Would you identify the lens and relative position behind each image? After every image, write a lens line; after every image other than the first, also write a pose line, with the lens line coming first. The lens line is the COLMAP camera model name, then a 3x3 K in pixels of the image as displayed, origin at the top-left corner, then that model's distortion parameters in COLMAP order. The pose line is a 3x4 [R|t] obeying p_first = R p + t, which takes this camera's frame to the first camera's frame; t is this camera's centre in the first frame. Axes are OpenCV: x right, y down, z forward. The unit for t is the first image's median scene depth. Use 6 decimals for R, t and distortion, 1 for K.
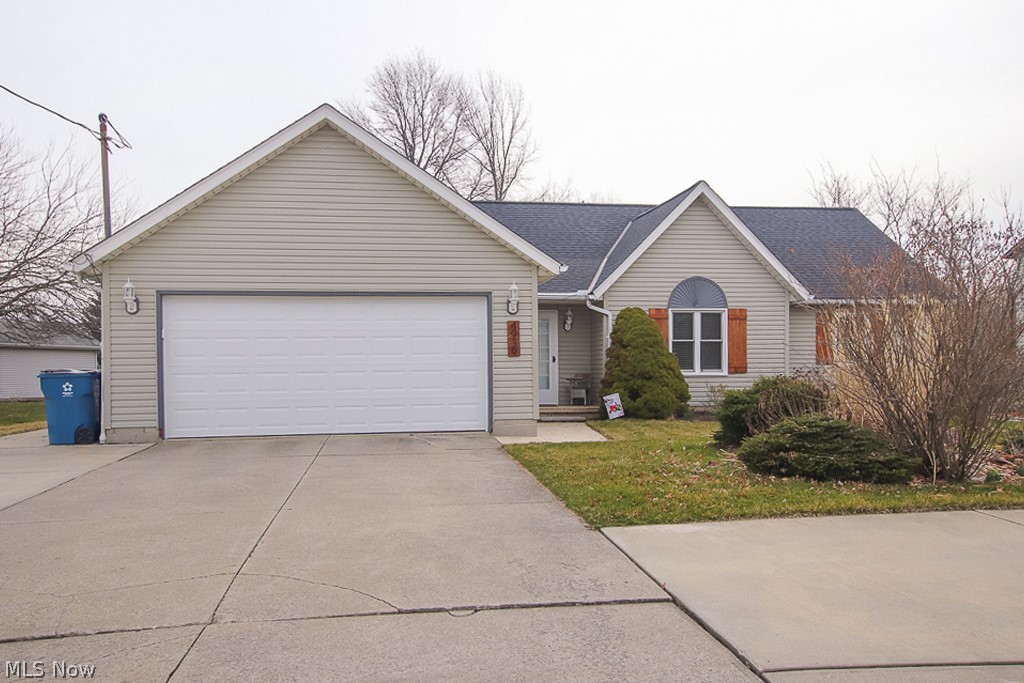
lens RADIAL K [[837.4, 0, 512.7], [0, 837.4, 347.0], [0, 0, 1]] dist [-0.008416, -0.001755]
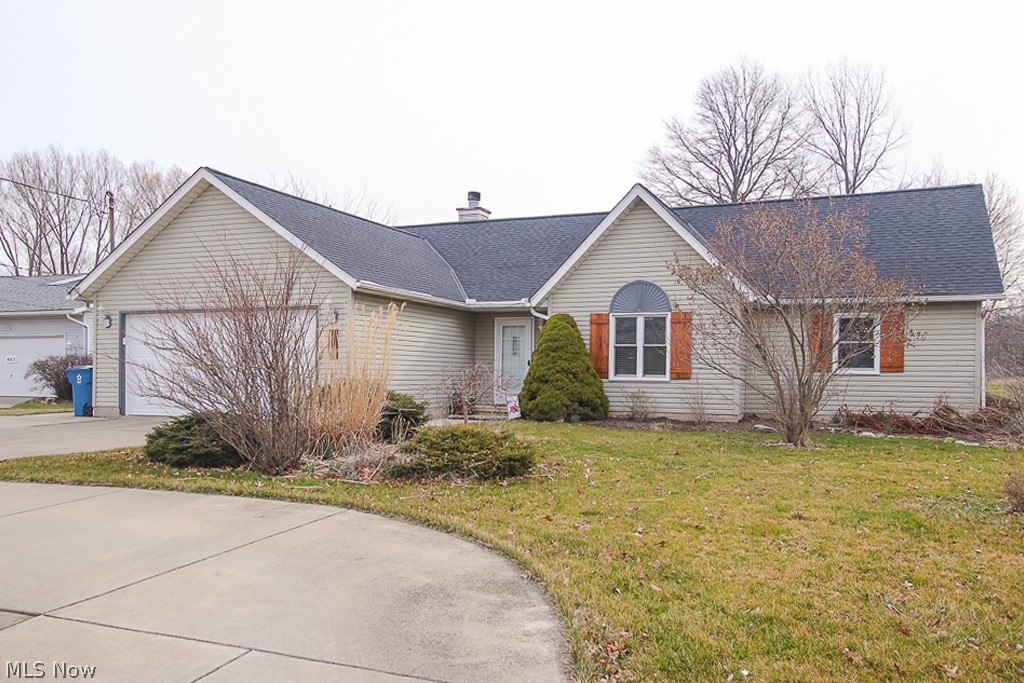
lens RADIAL K [[812.5, 0, 511.9], [0, 812.5, 338.8], [0, 0, 1]] dist [0.010693, 0.002525]
pose [[0.856978, -0.004450, -0.515333, 0.587343], [-0.002243, 0.999921, -0.012365, -0.003237], [0.515348, 0.011753, 0.856901, 0.101502]]
